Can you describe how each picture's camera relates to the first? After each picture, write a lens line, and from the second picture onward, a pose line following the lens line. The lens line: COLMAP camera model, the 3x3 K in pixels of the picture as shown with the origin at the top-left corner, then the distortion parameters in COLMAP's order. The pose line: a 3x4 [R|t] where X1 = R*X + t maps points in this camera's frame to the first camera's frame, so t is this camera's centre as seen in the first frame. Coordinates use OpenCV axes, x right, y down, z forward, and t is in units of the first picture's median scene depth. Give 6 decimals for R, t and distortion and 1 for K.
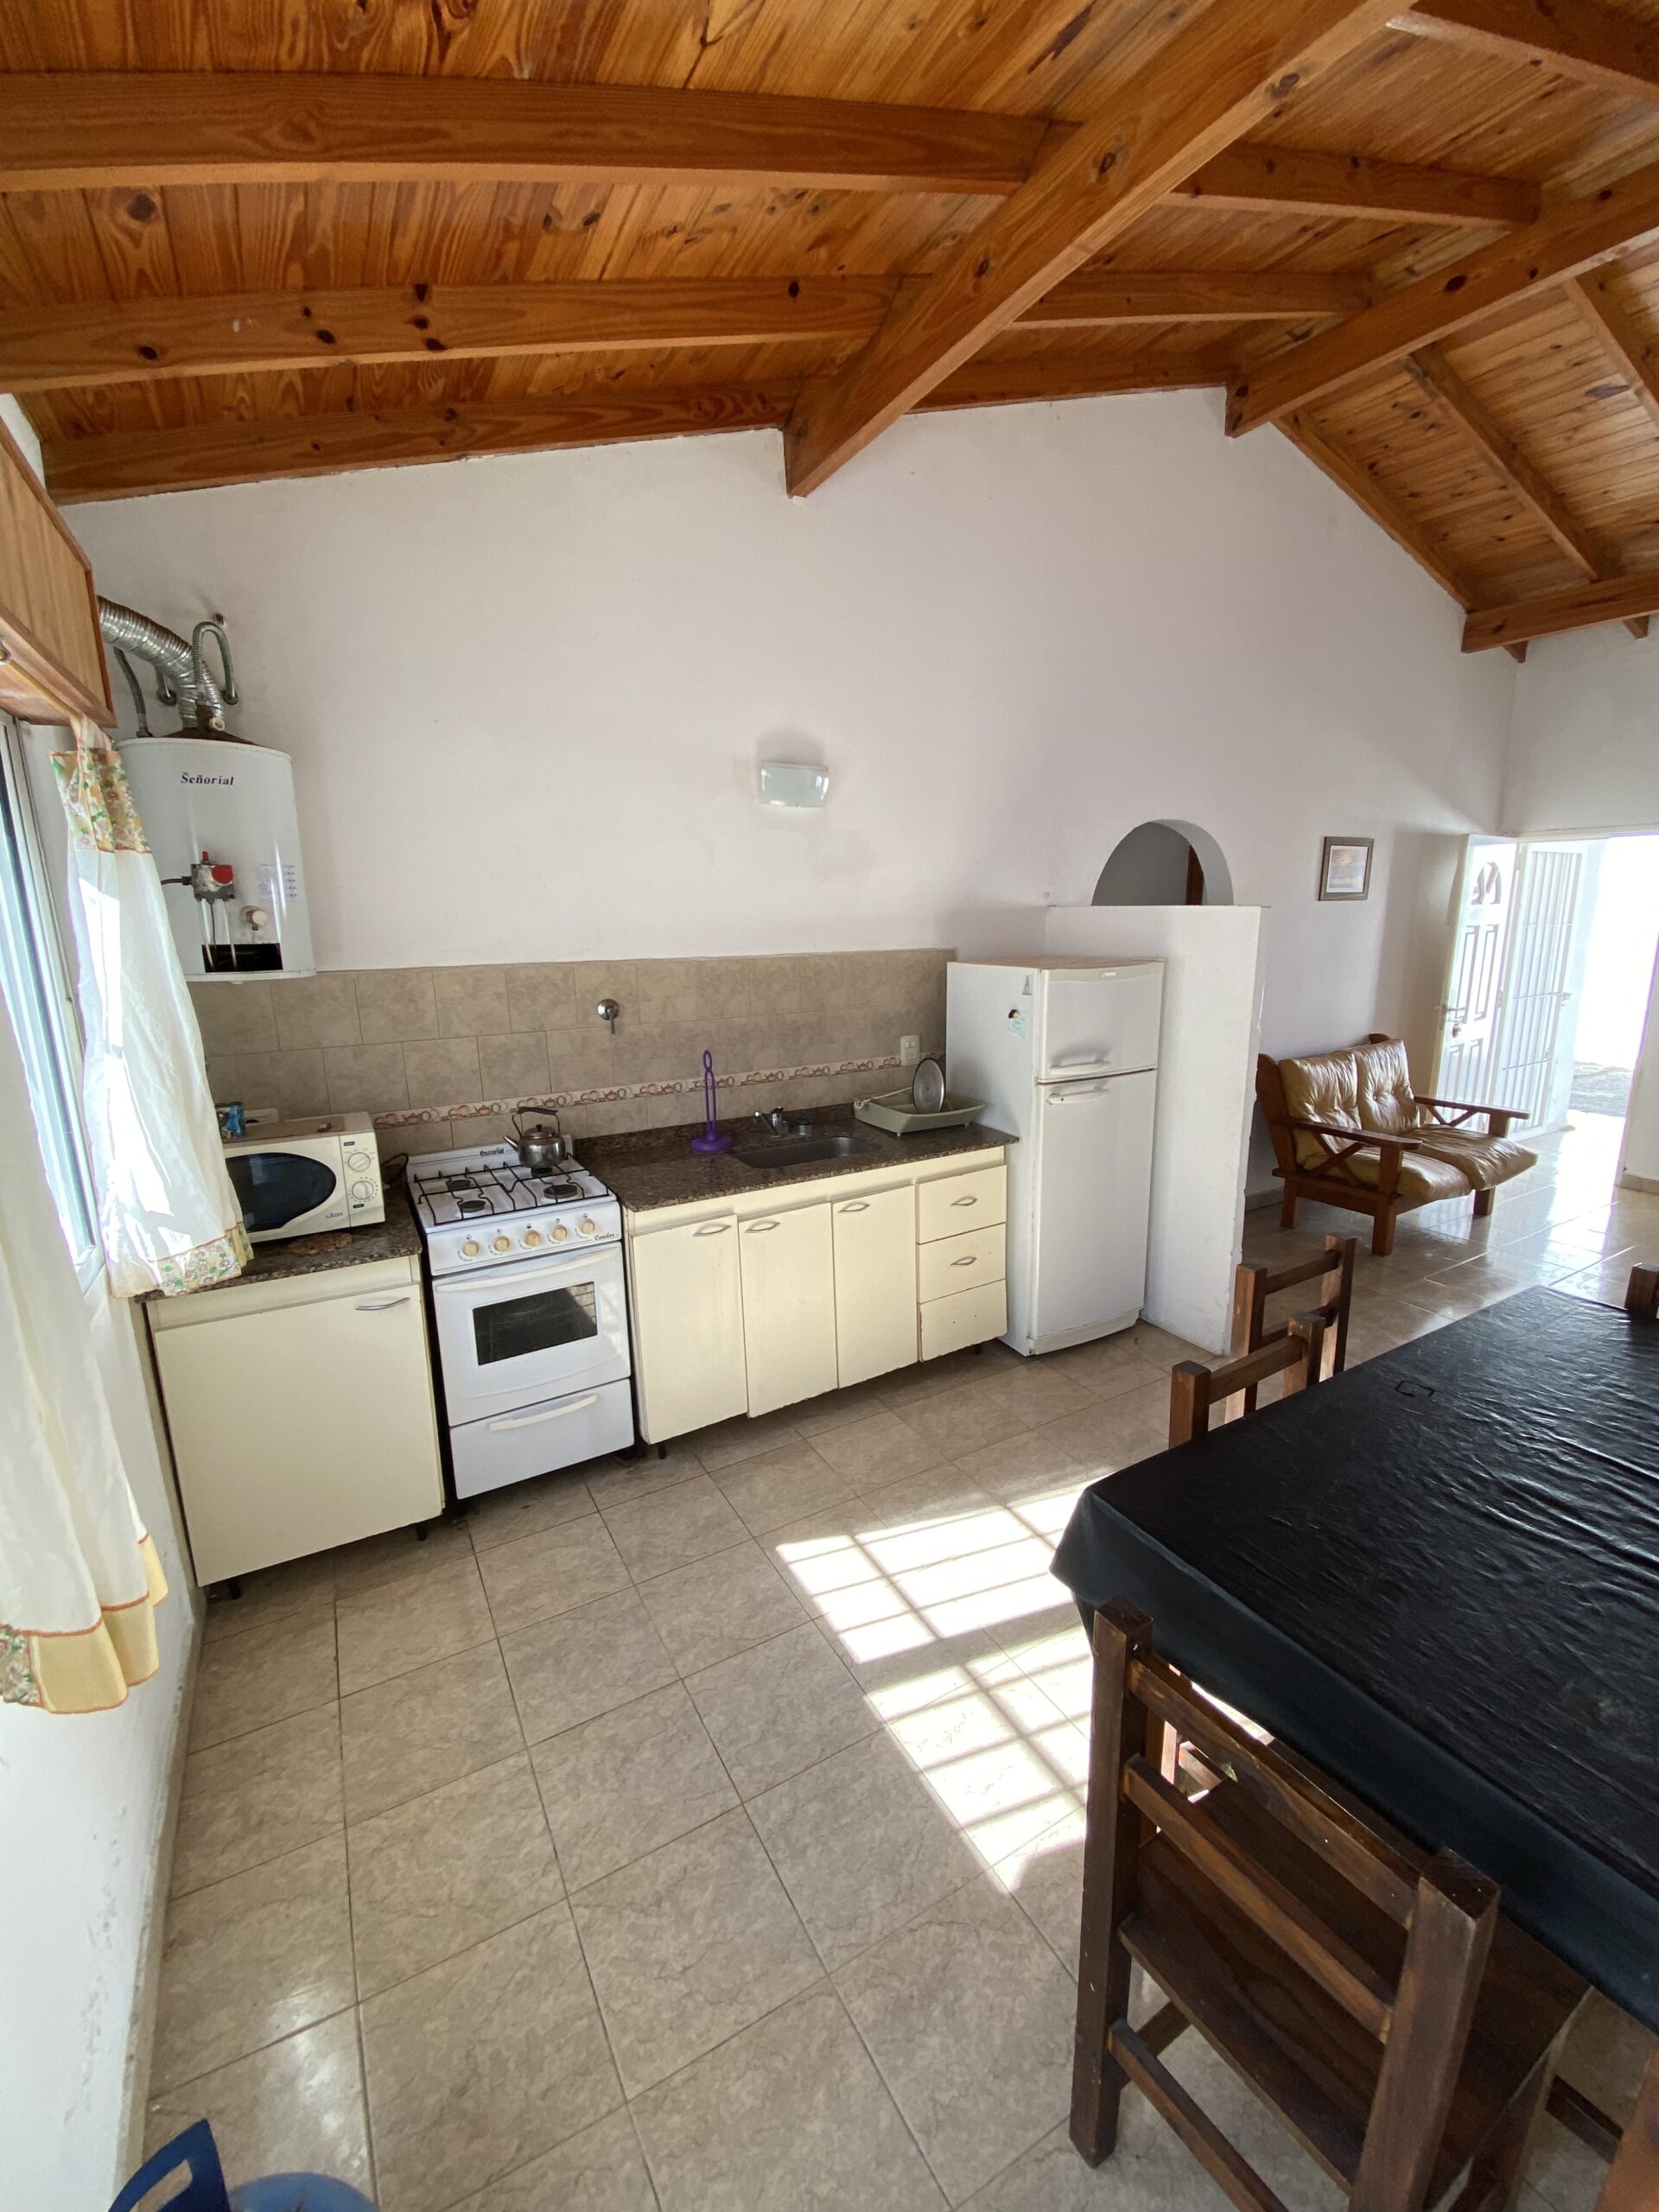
lens RADIAL K [[899.3, 0, 861.9], [0, 899.3, 1102.4], [0, 0, 1]] dist [0.035943, -0.029279]
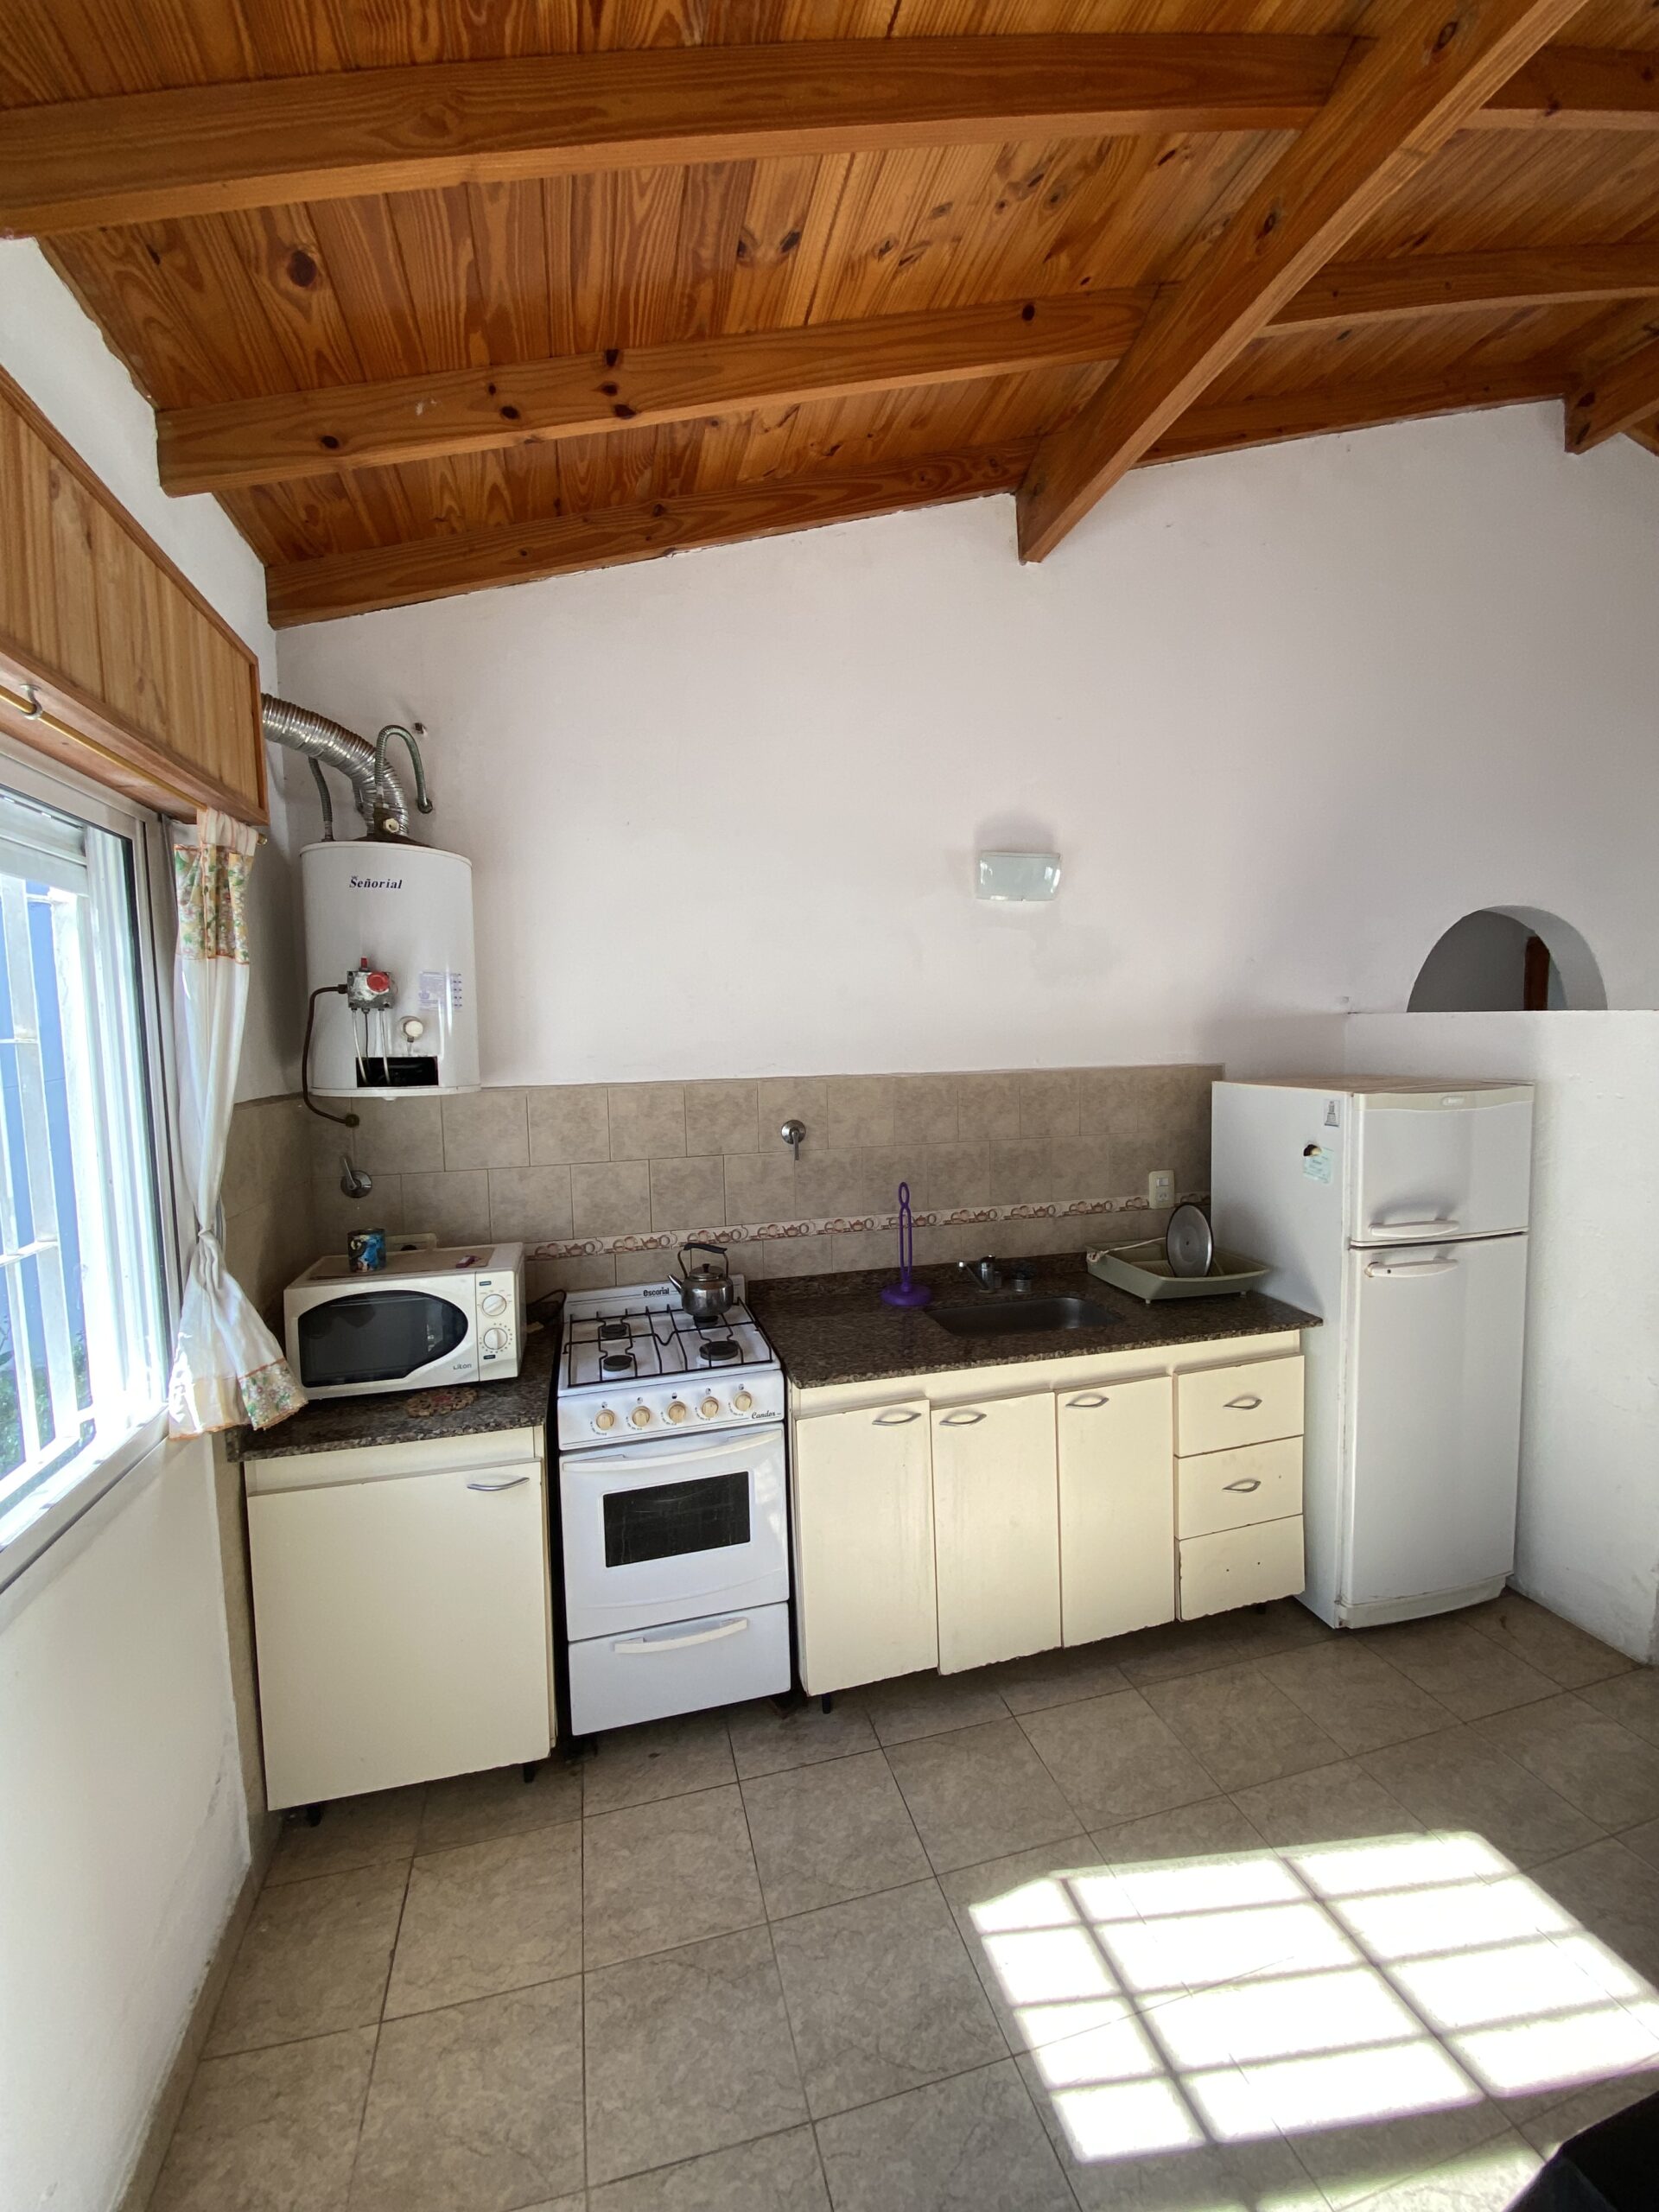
lens RADIAL K [[891.4, 0, 835.2], [0, 891.4, 1084.7], [0, 0, 1]] dist [0.034120, -0.027671]
pose [[0.960026, 0.011027, -0.279695, -0.003694], [-0.051636, 0.989051, -0.138243, -0.036627], [0.275109, 0.147159, 0.950084, 0.220112]]
